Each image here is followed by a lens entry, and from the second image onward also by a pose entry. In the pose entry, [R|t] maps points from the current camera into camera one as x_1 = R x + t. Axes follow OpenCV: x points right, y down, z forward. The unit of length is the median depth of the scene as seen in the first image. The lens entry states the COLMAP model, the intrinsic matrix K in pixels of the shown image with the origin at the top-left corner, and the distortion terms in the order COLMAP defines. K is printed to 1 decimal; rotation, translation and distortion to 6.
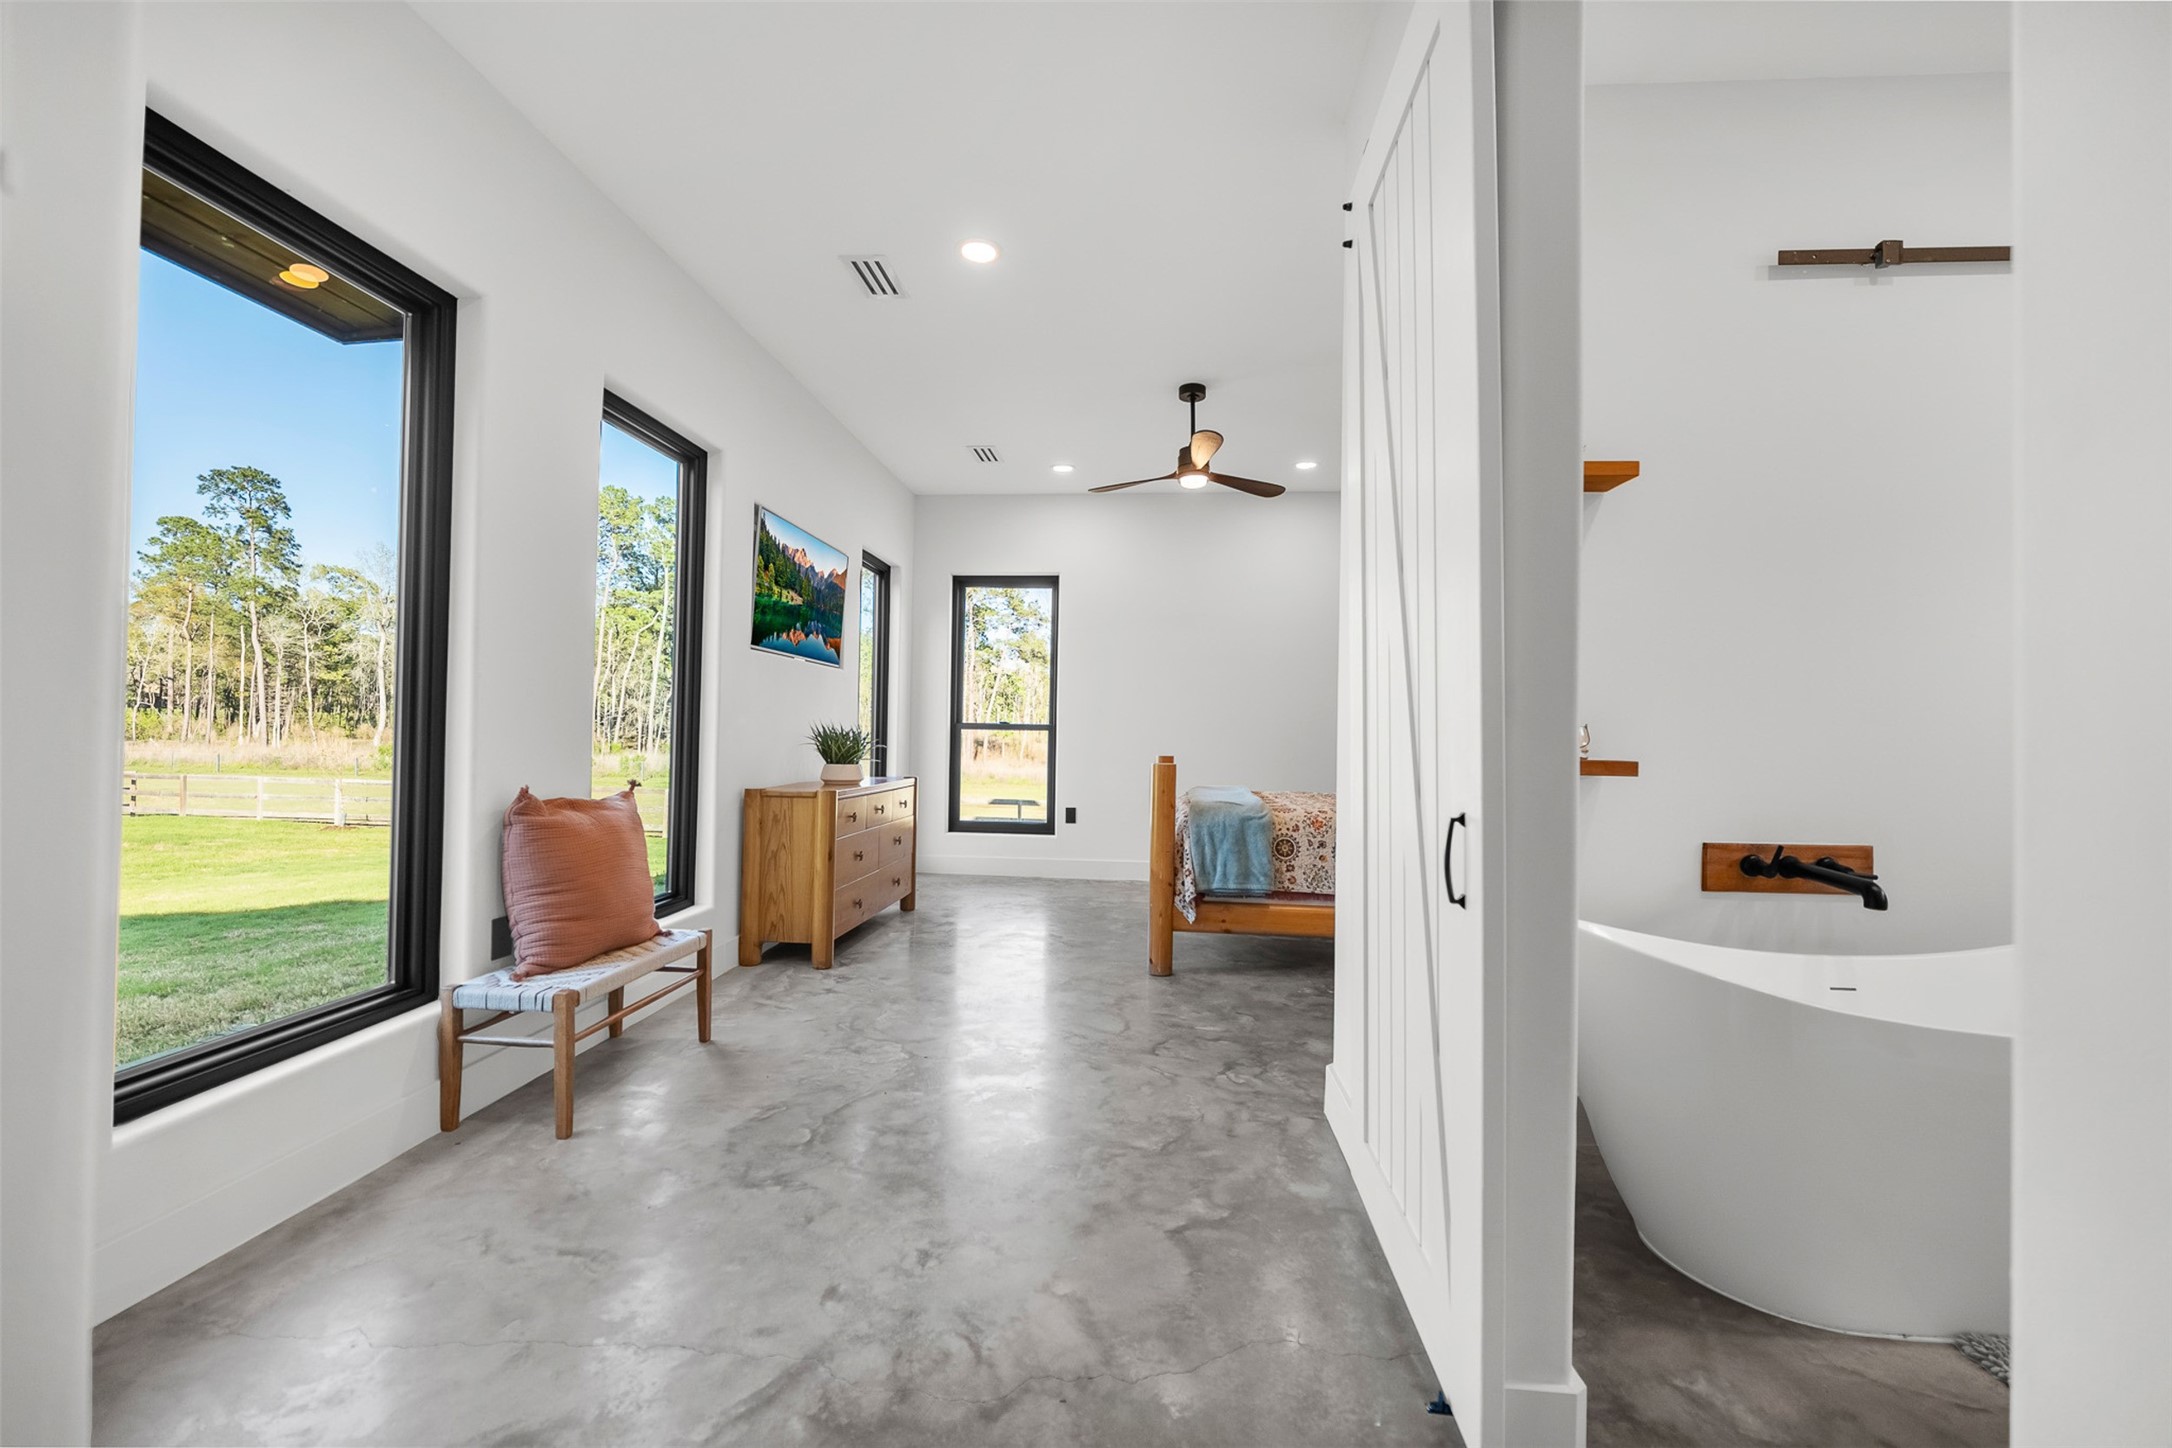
lens RADIAL K [[901.0, 0, 1072.9], [0, 901.0, 720.4], [0, 0, 1]] dist [-0.008263, -0.000115]
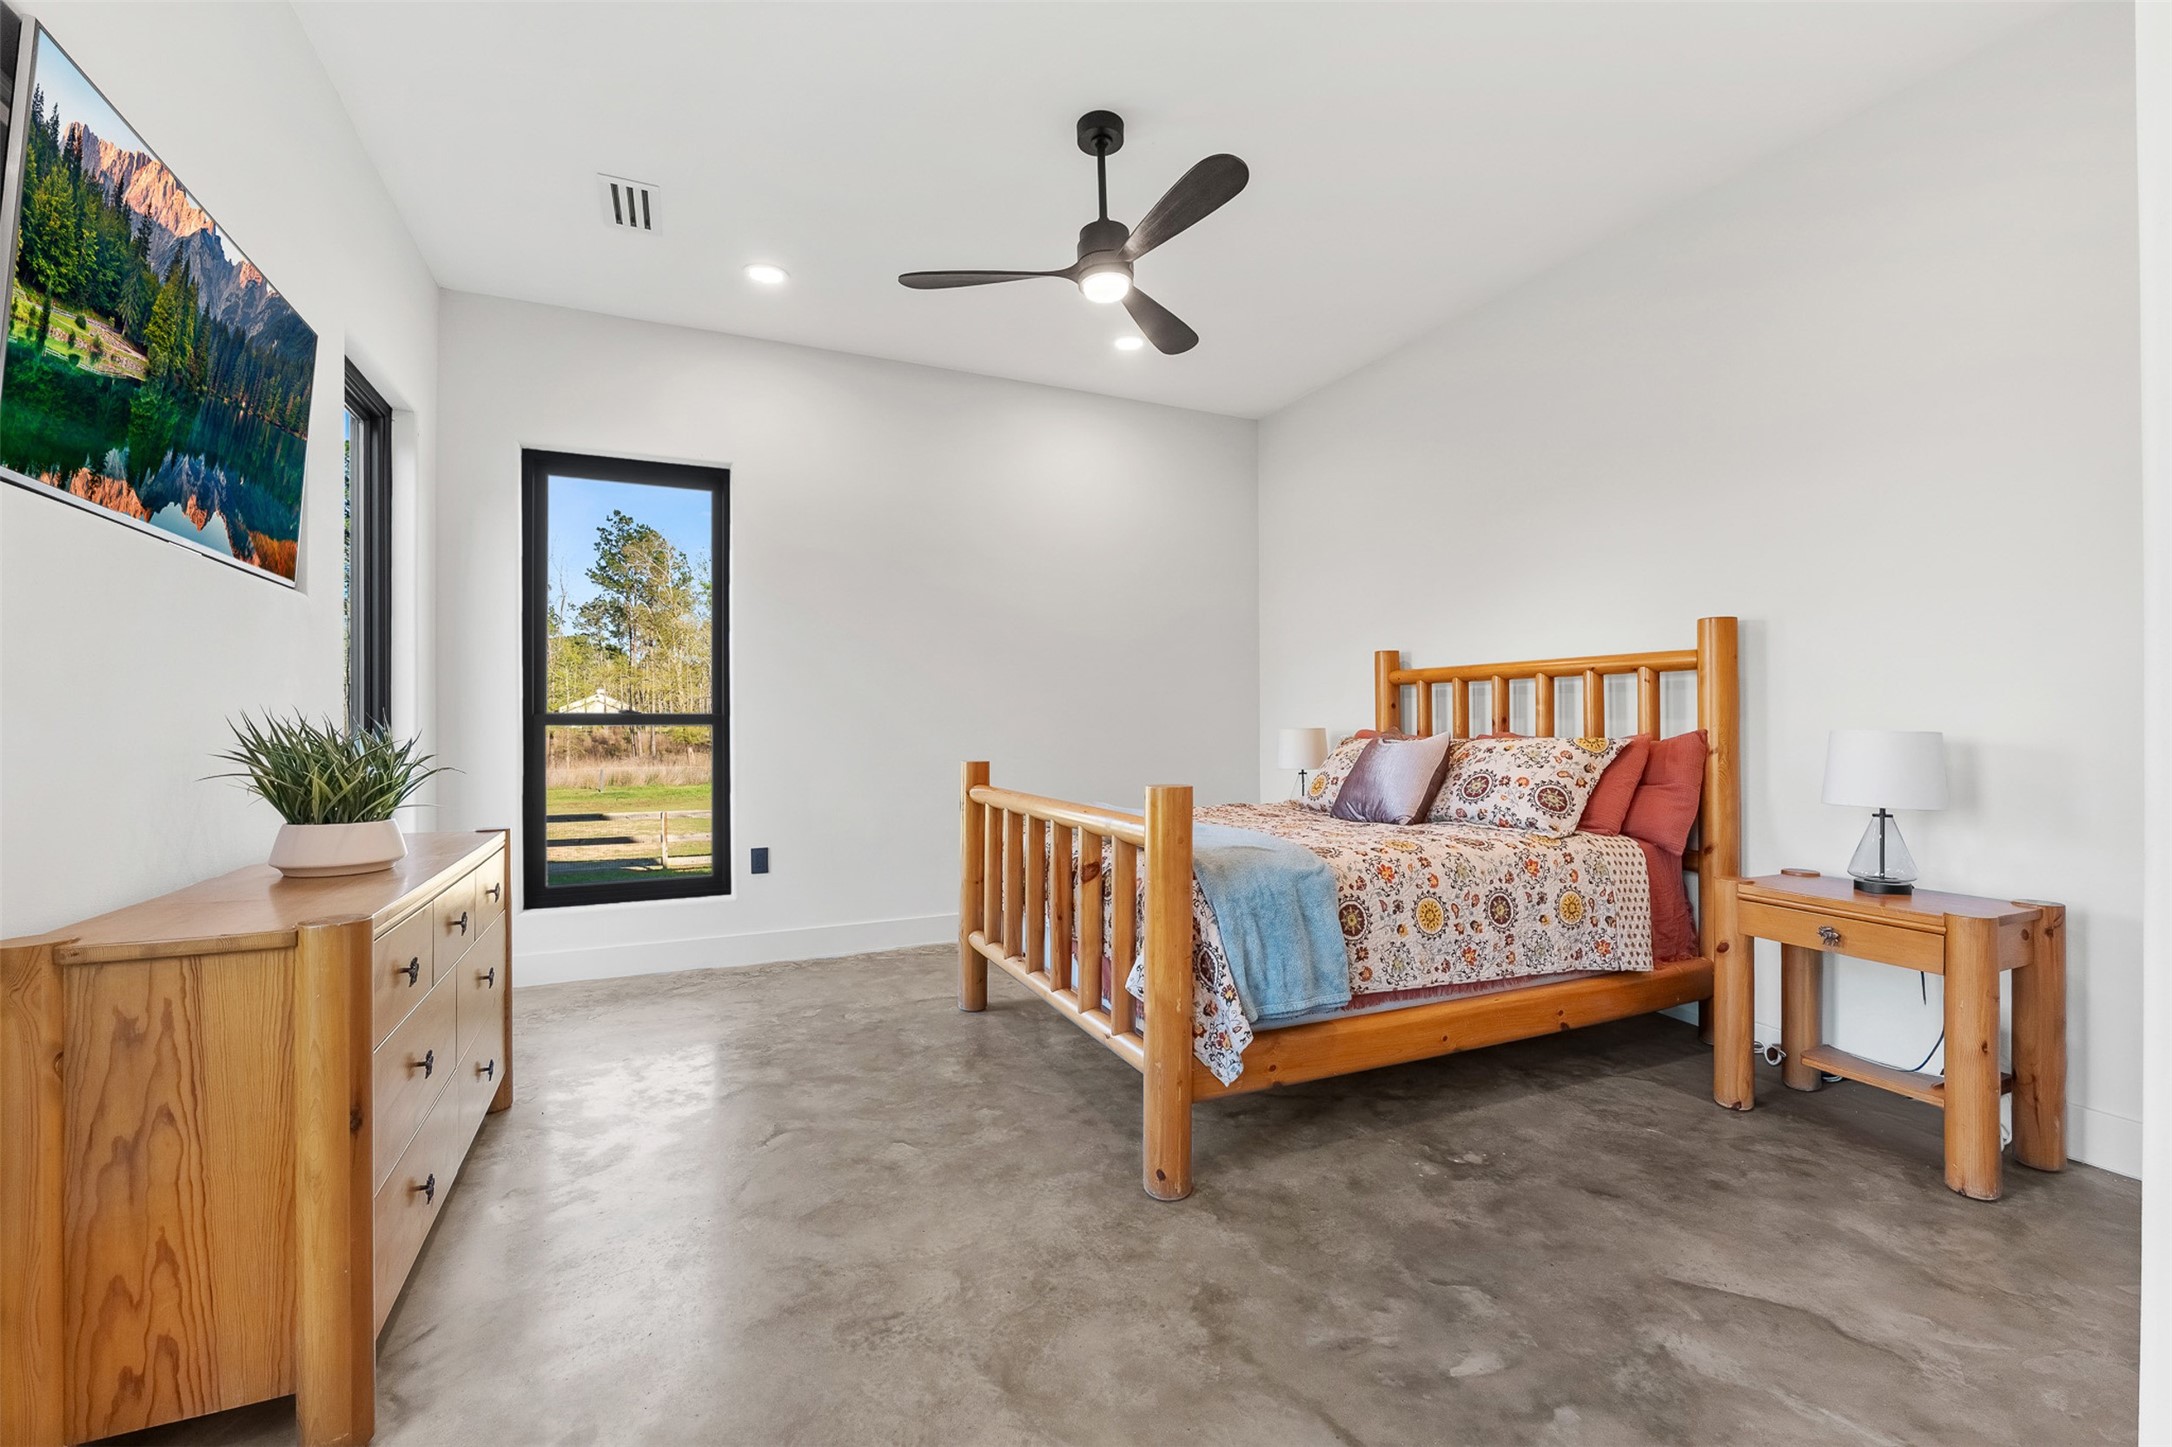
lens RADIAL K [[901.0, 0, 1072.9], [0, 901.0, 719.9], [0, 0, 1]] dist [-0.008263, -0.000115]
pose [[0.862541, -0.018501, 0.505648, -0.203952], [0.011025, 0.999781, 0.017774, 0.000644], [-0.505866, -0.009755, 0.862557, 0.575940]]
